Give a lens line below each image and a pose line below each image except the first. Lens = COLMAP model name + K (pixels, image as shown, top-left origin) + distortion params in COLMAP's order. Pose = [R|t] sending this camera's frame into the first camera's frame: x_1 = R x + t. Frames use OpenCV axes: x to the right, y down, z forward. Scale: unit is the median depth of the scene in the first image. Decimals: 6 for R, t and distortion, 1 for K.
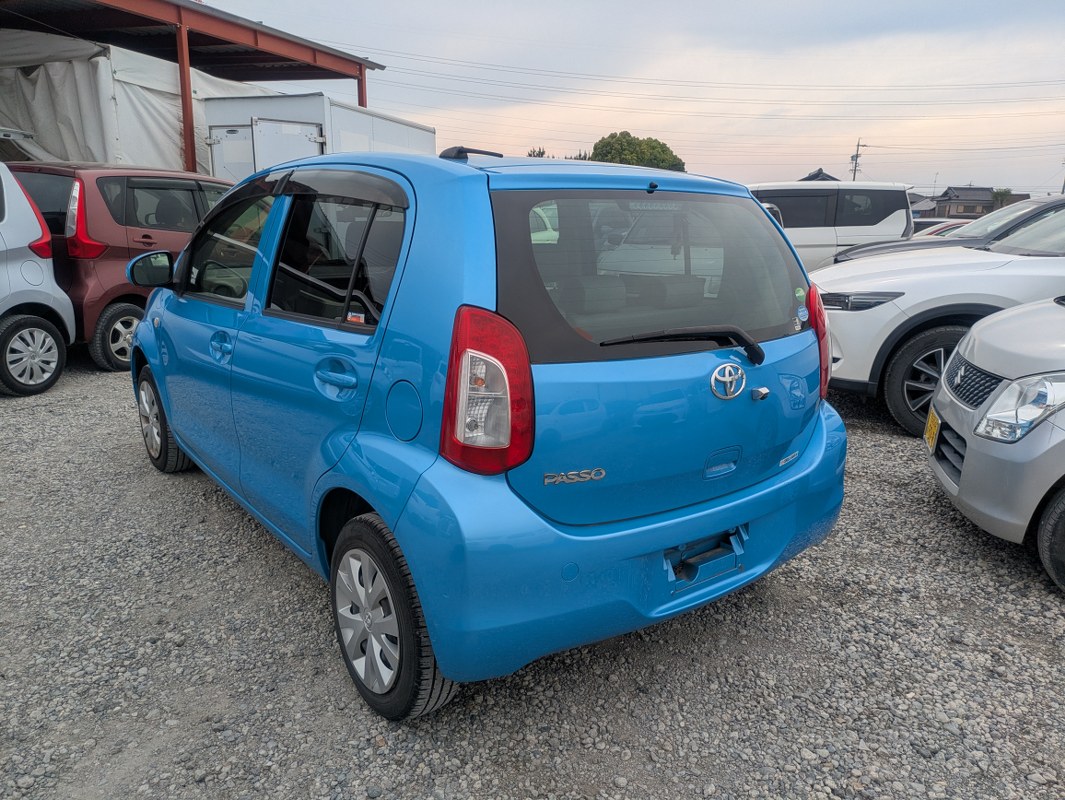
lens RADIAL K [[768.3, 0, 545.3], [0, 768.3, 403.7], [0, 0, 1]] dist [0.007739, -0.002065]
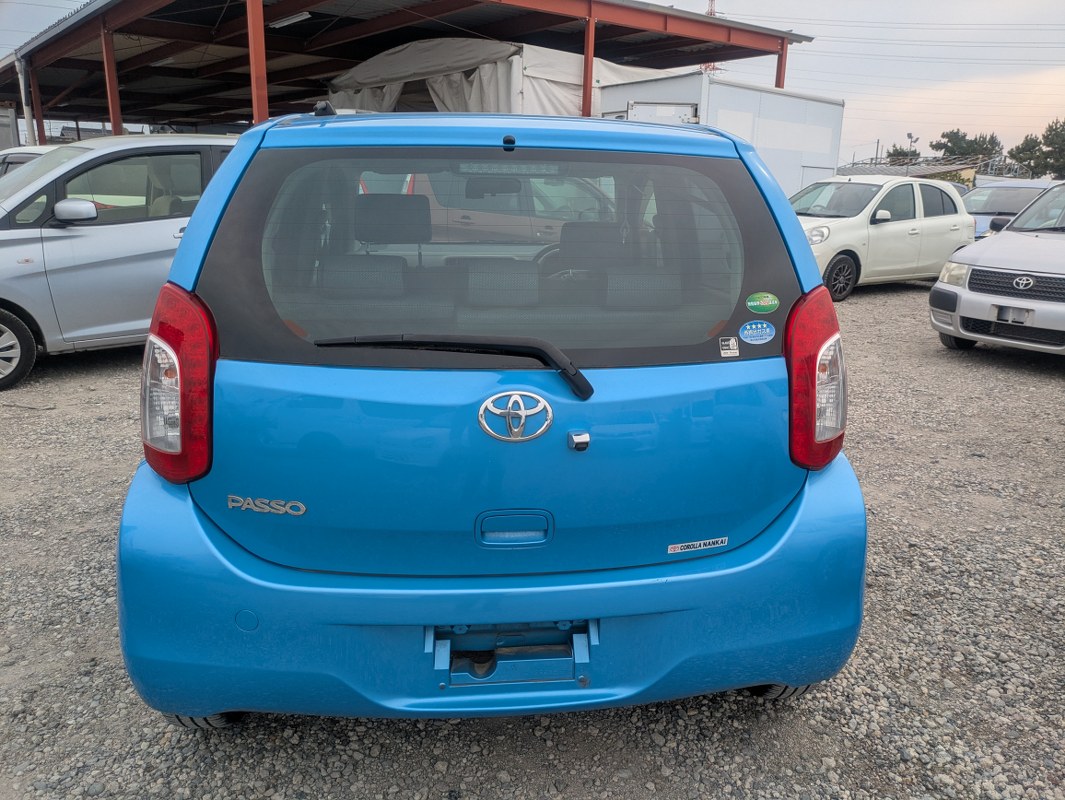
lens RADIAL K [[773.8, 0, 567.1], [0, 773.8, 399.2], [0, 0, 1]] dist [0.022471, 0.005764]
pose [[0.852868, 0.130314, -0.505604, 0.117762], [-0.125109, 0.991148, 0.044420, -0.015185], [0.506917, 0.025371, 0.861622, 0.076876]]
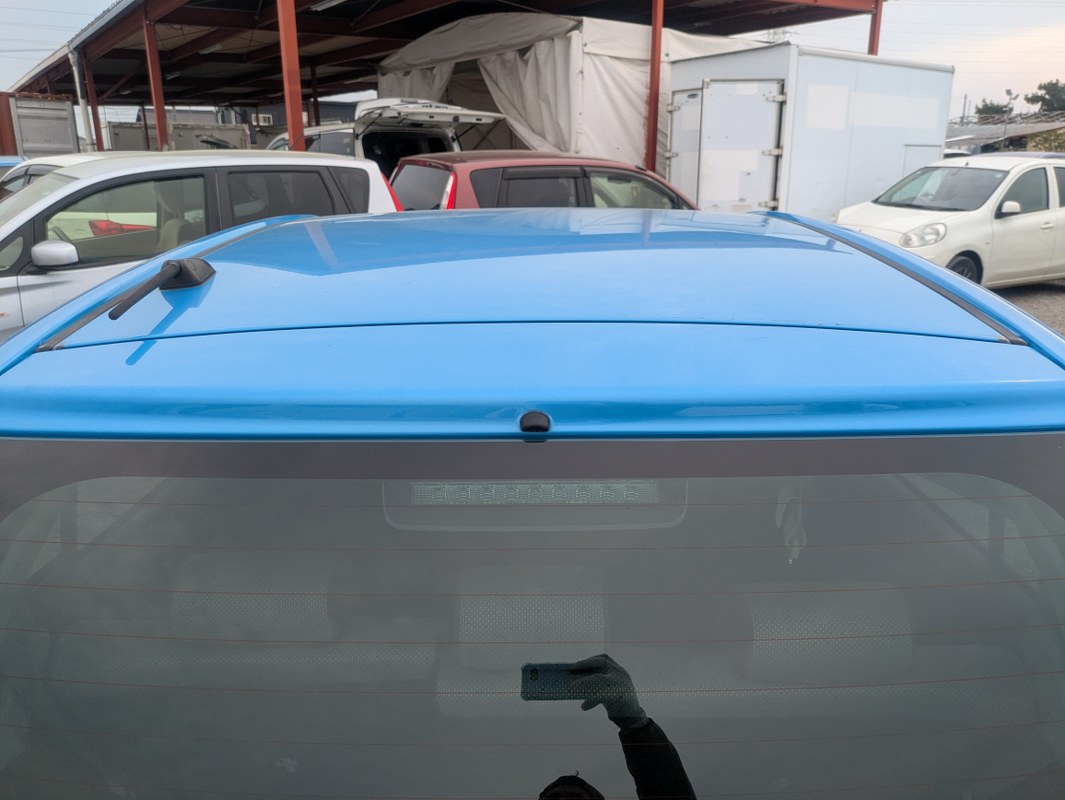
lens RADIAL K [[788.4, 0, 557.8], [0, 788.4, 398.1], [0, 0, 1]] dist [-0.003859, 0.040733]
pose [[0.804249, 0.148222, -0.575512, 0.062806], [-0.119971, 0.988954, 0.087050, -0.063188], [0.582057, -0.000965, 0.813147, 0.149619]]
